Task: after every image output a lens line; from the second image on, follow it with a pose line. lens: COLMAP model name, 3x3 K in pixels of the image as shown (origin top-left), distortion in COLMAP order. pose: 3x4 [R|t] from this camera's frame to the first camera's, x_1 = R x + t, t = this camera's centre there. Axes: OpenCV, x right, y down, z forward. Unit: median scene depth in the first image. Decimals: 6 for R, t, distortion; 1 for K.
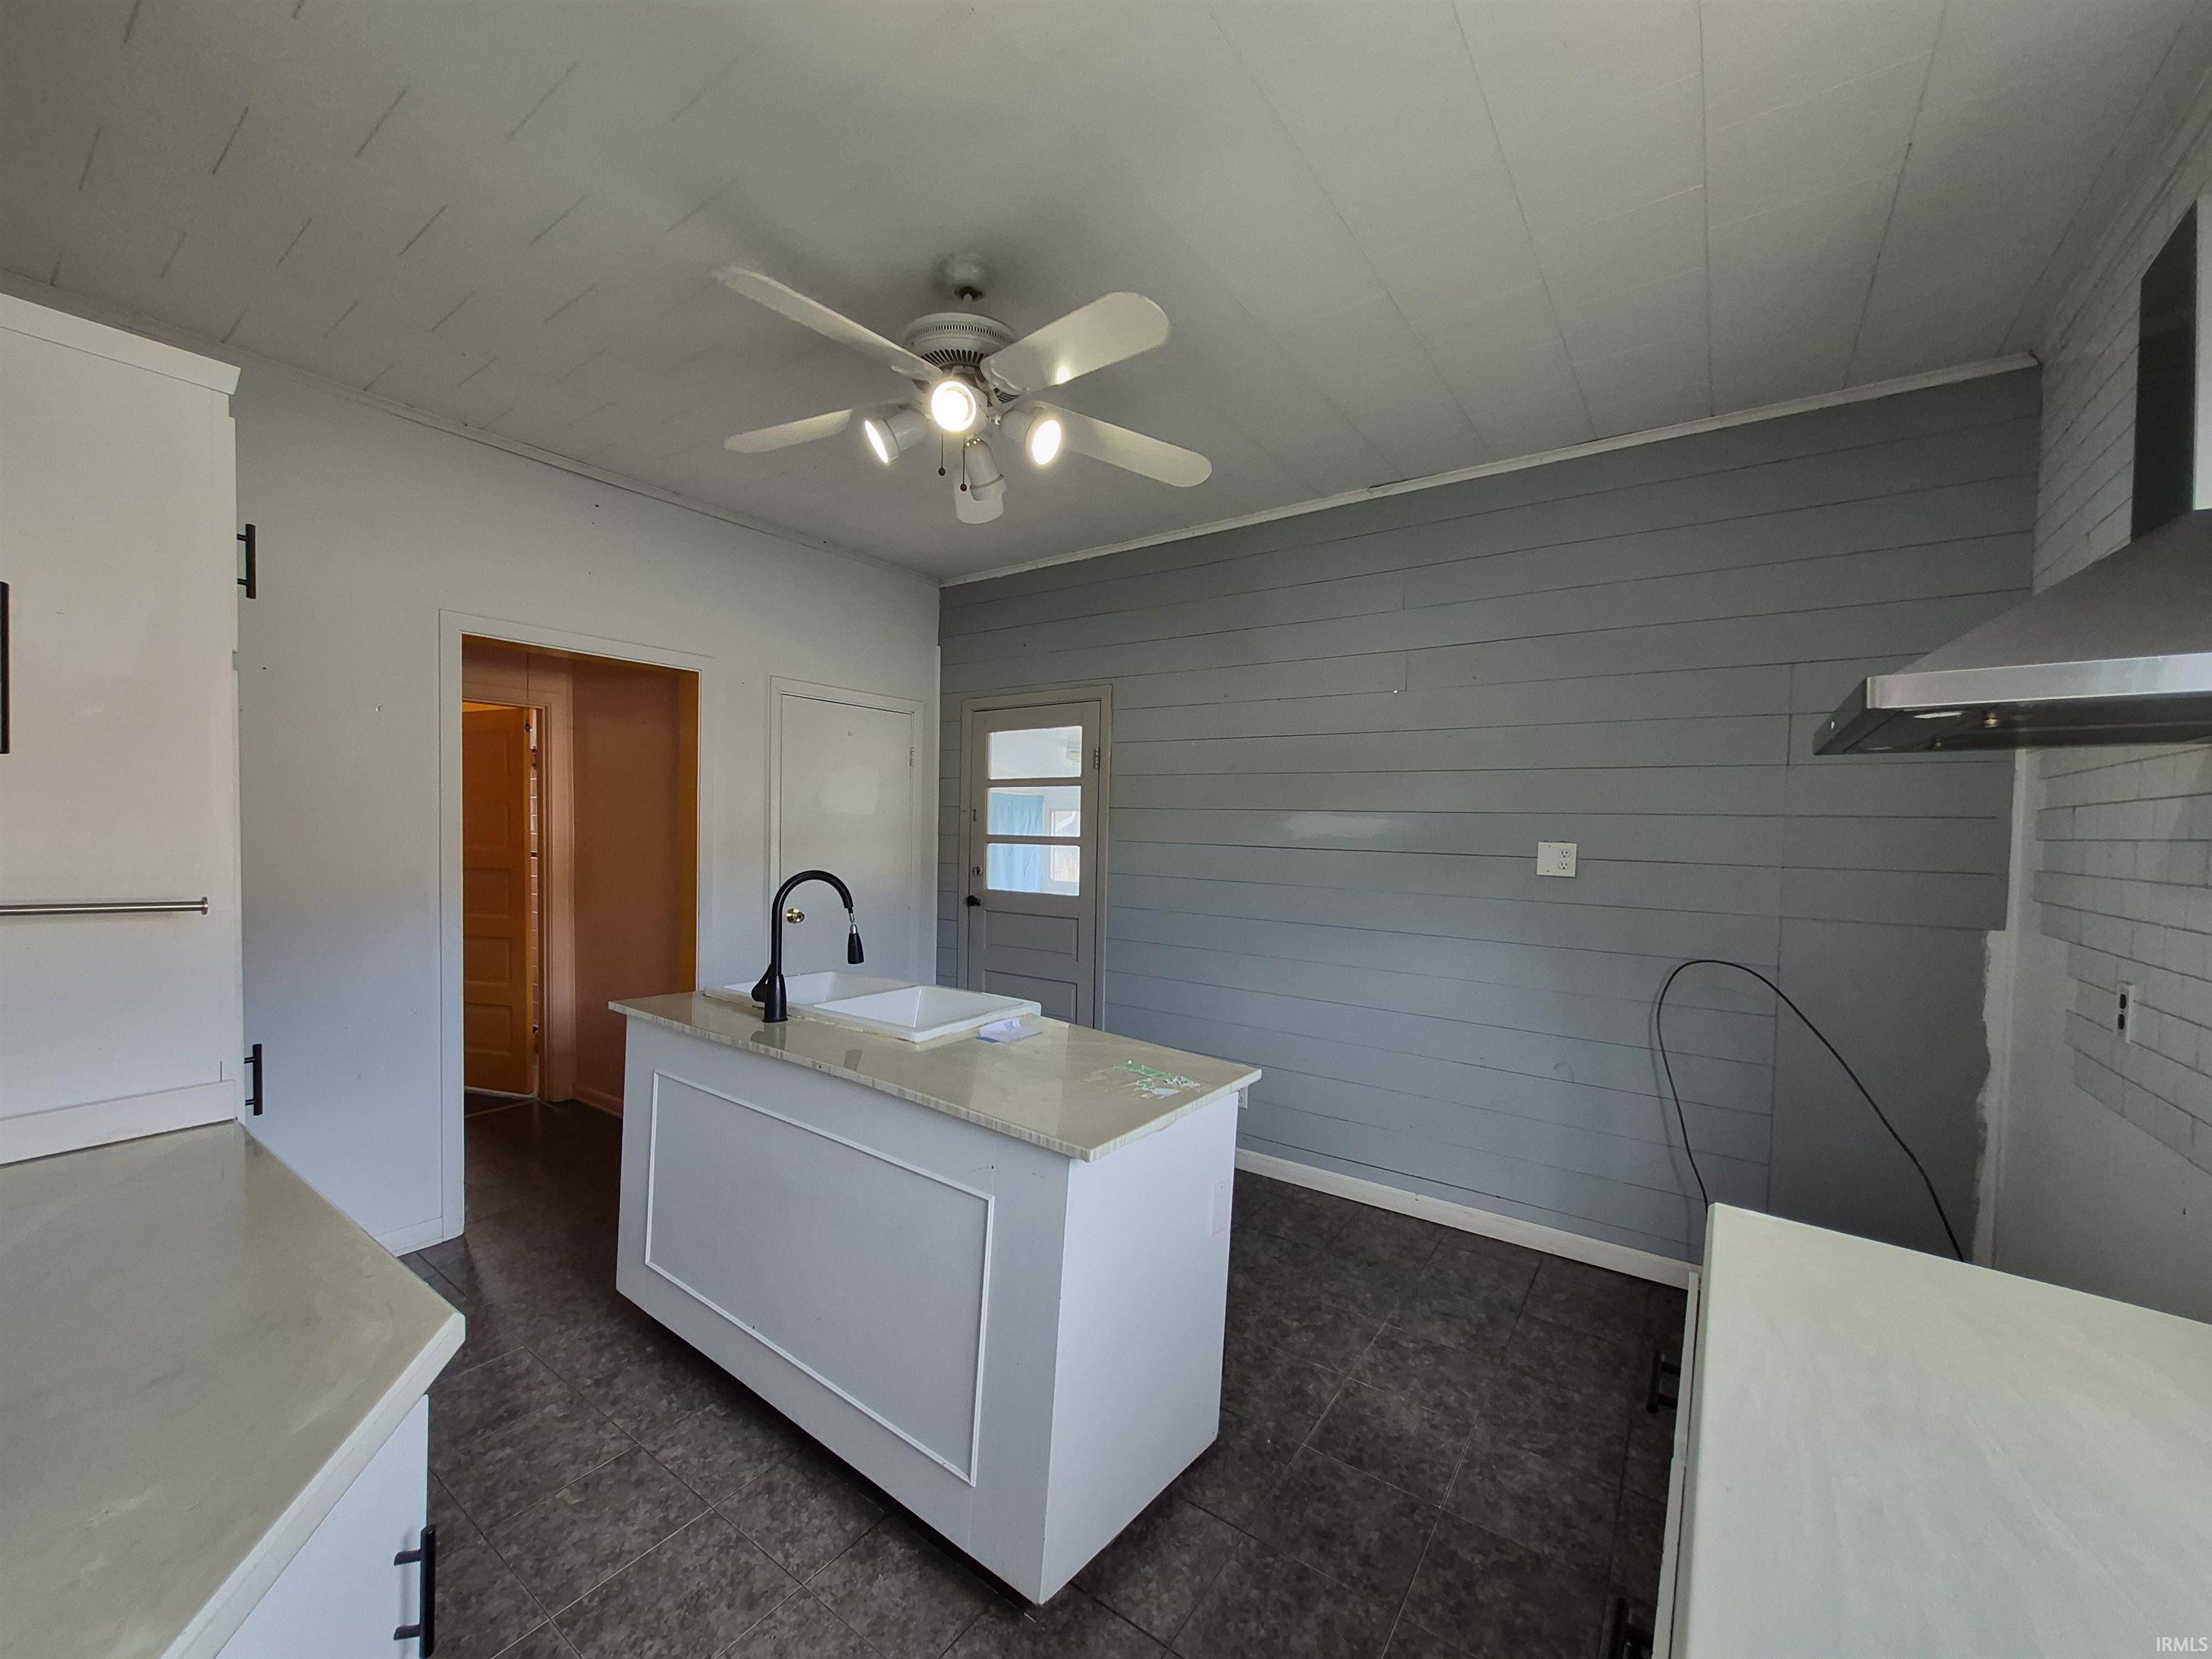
lens RADIAL K [[864.0, 0, 1090.9], [0, 864.0, 846.0], [0, 0, 1]] dist [0.020478, 0.000117]
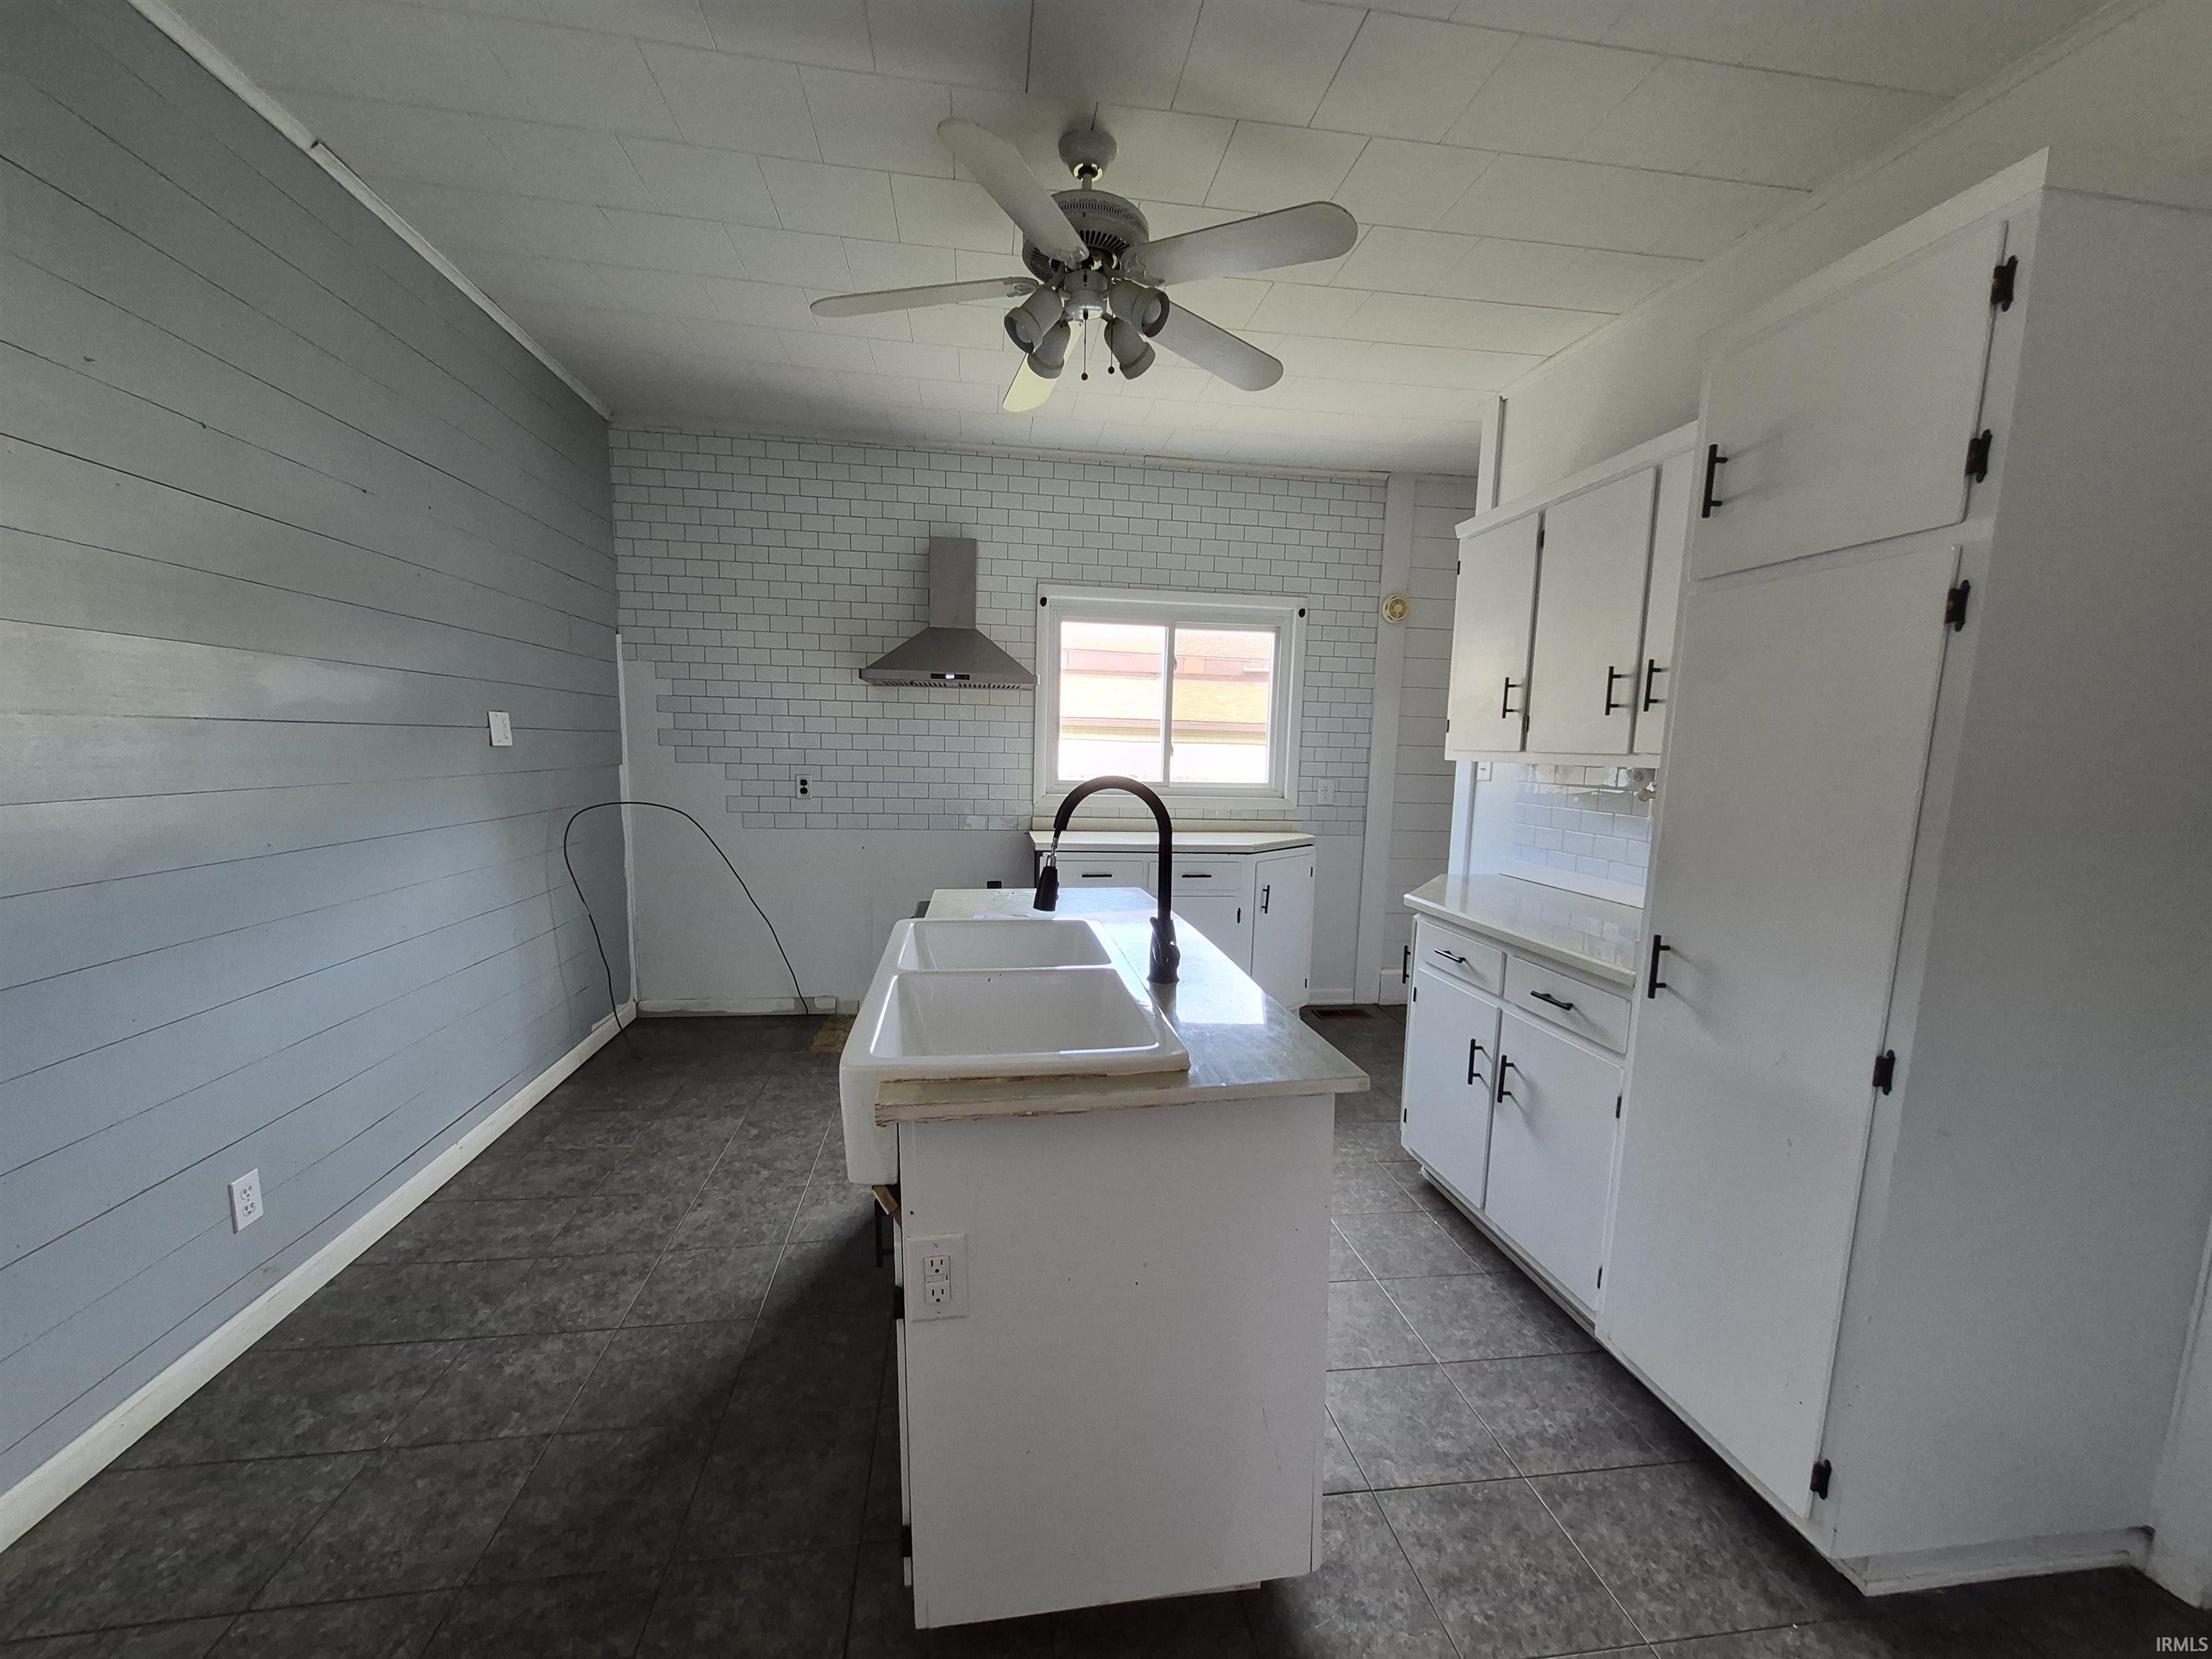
lens RADIAL K [[864.0, 0, 1104.7], [0, 864.0, 833.3], [0, 0, 1]] dist [0.020478, 0.000117]
pose [[-0.695975, -0.112245, 0.709239, -0.694563], [-0.021245, 0.990493, 0.135909, -0.017573], [-0.717752, 0.079521, -0.691743, 1.269938]]
